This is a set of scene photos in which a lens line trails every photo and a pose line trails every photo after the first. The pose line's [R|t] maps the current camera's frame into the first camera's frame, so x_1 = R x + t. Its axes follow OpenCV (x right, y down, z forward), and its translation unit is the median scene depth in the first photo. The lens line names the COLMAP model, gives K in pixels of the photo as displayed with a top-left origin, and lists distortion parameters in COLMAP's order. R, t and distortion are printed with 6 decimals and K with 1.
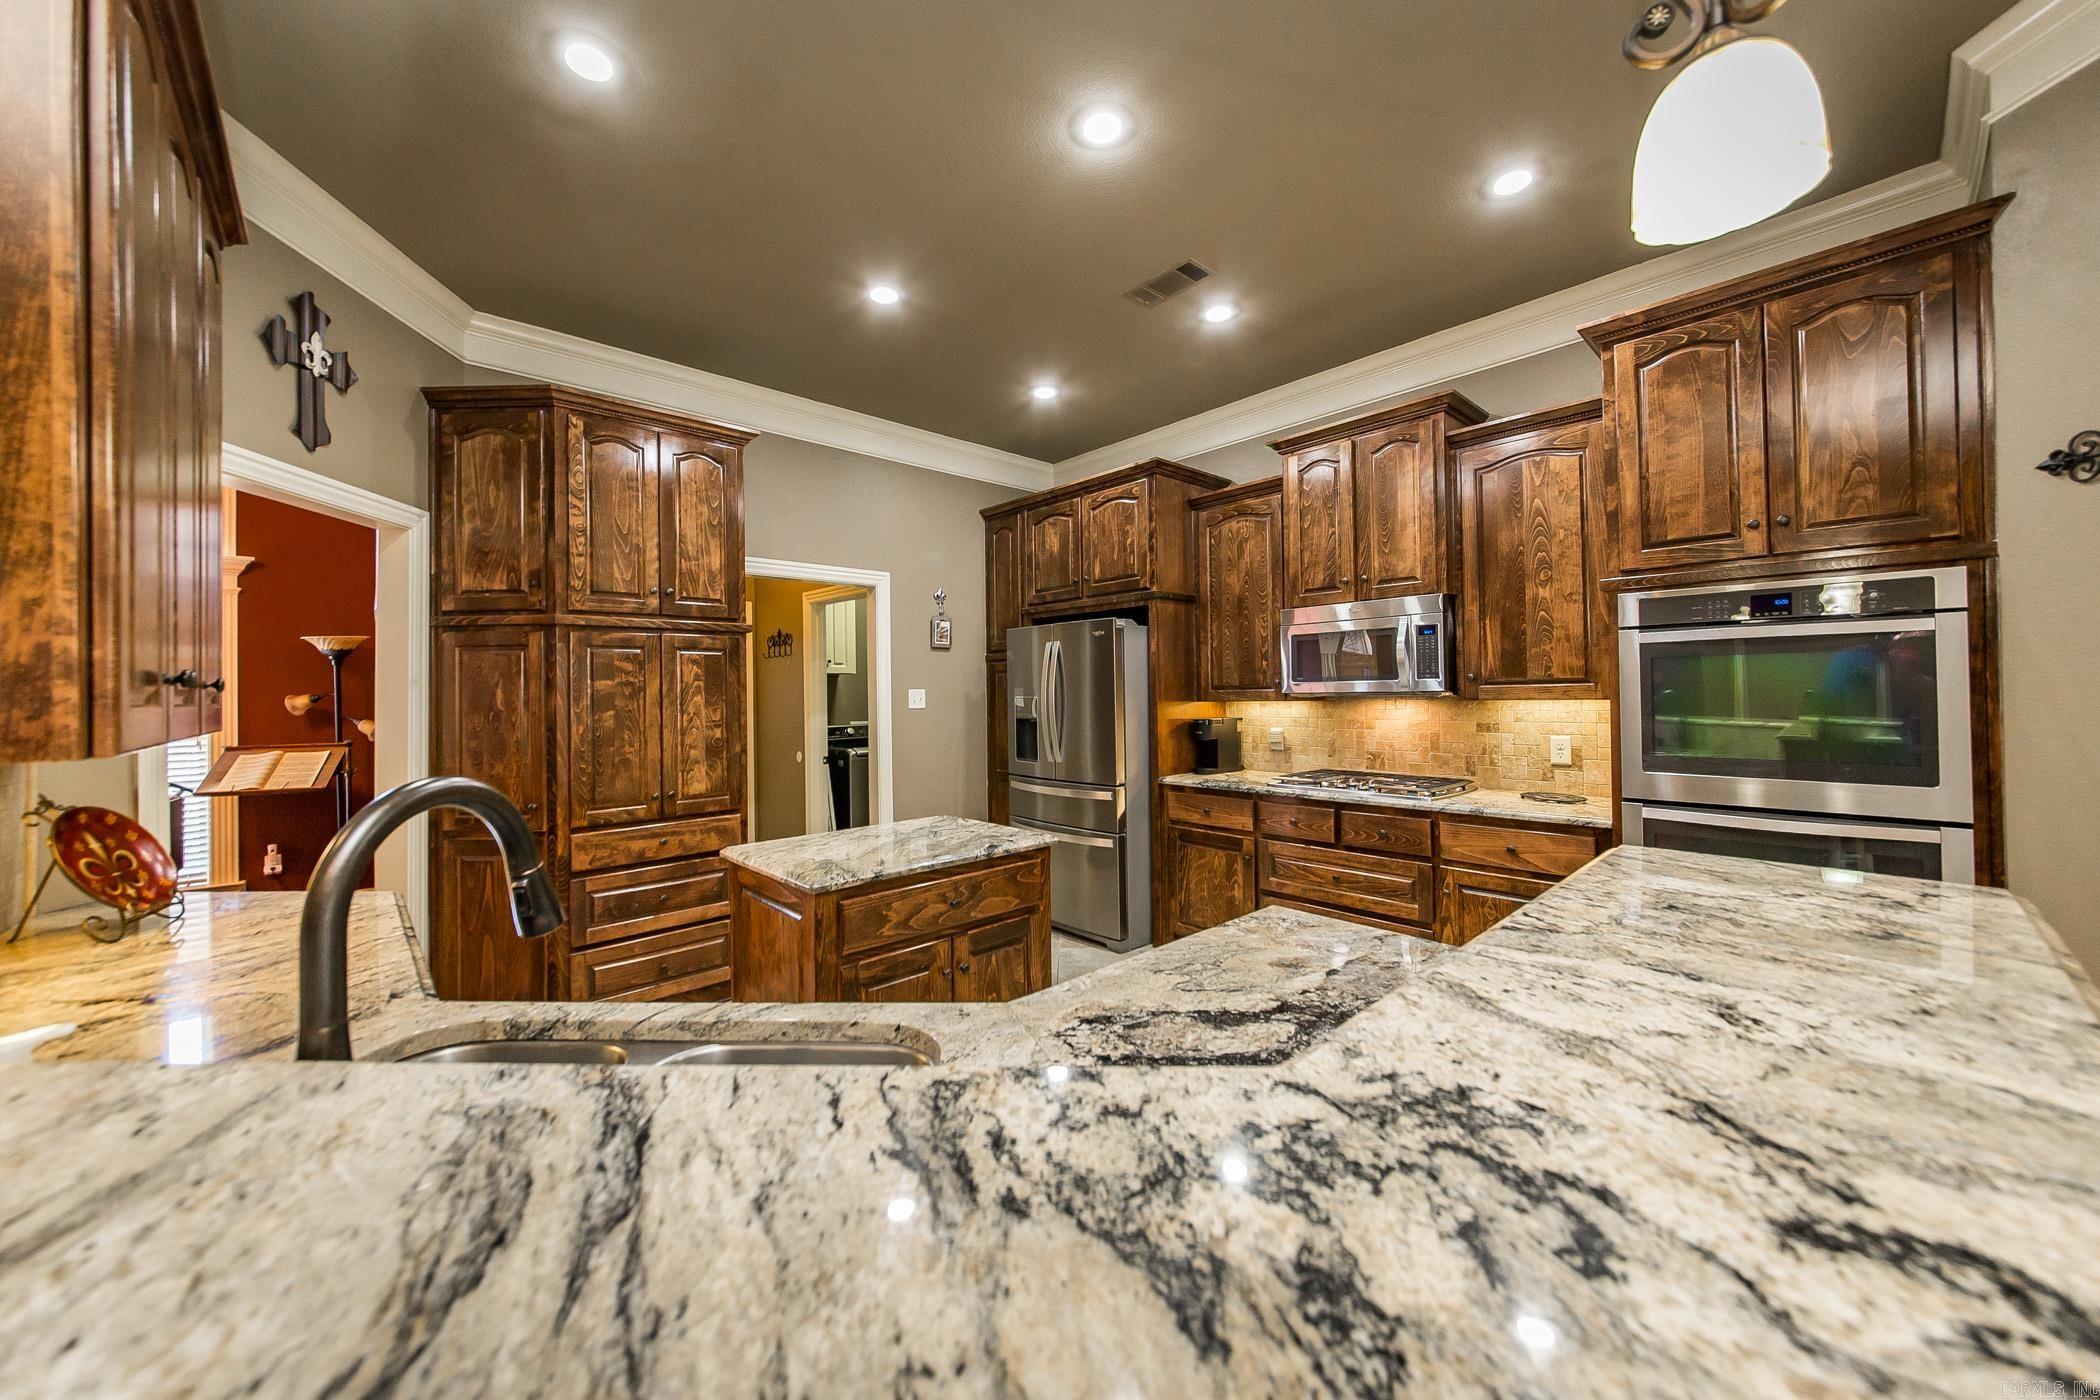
lens RADIAL K [[758.7, 0, 1032.8], [0, 758.7, 685.5], [0, 0, 1]] dist [-0.000453, -0.000171]
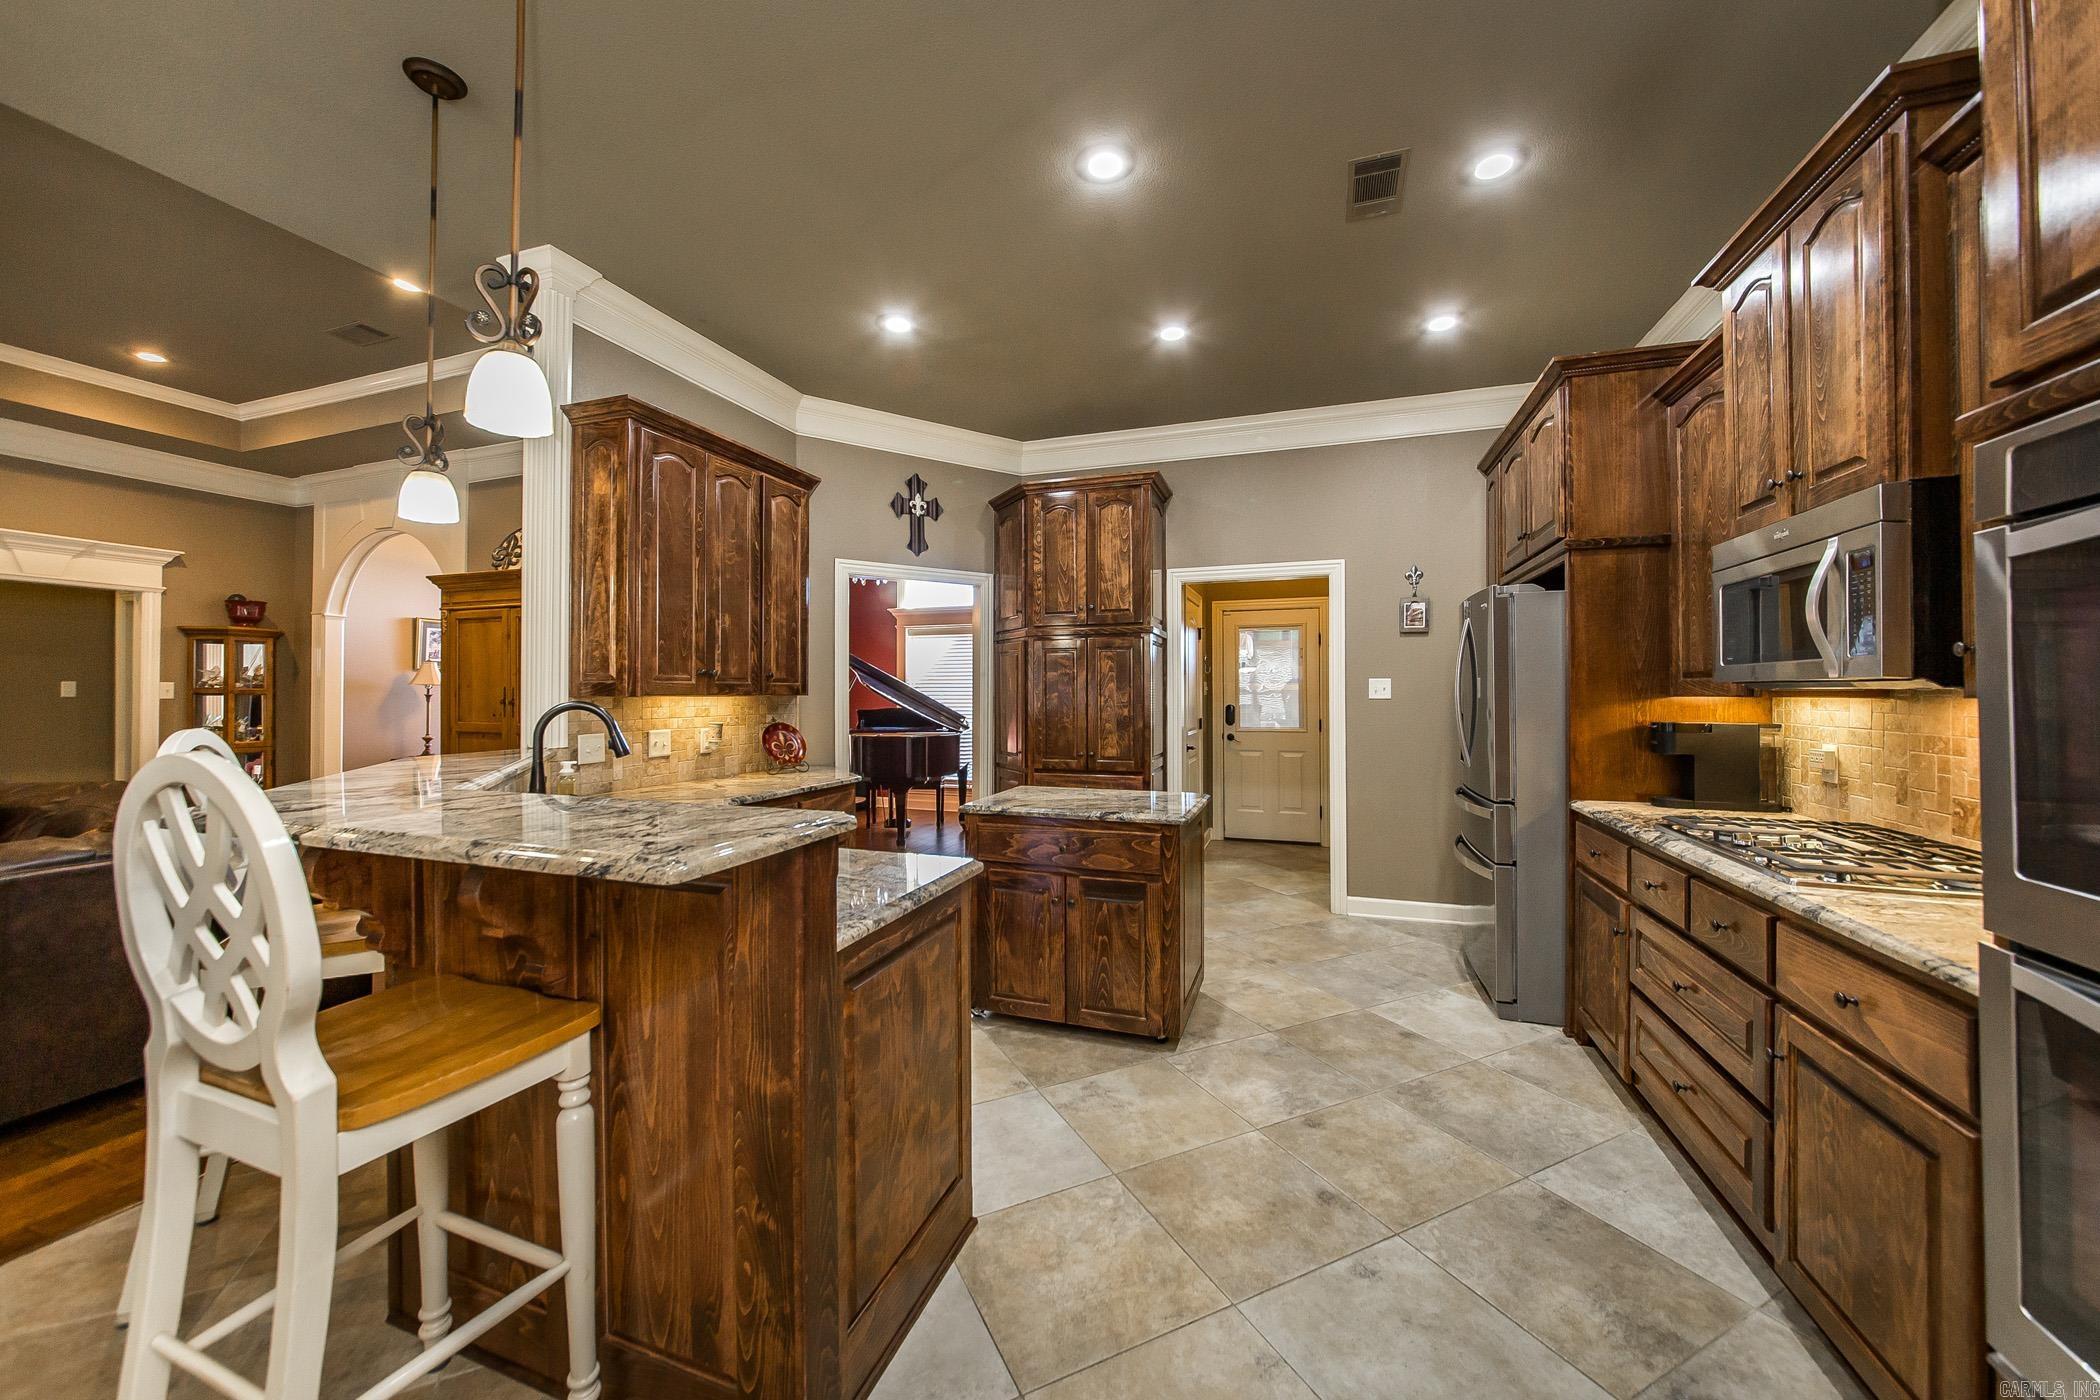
lens RADIAL K [[772.7, 0, 1043.8], [0, 772.7, 688.1], [0, 0, 1]] dist [-0.010821, 0.000020]
pose [[0.467646, 0.009496, -0.883865, 0.686766], [0.003428, 0.999915, 0.012557, 0.004903], [0.883909, -0.008902, 0.467573, 0.258077]]
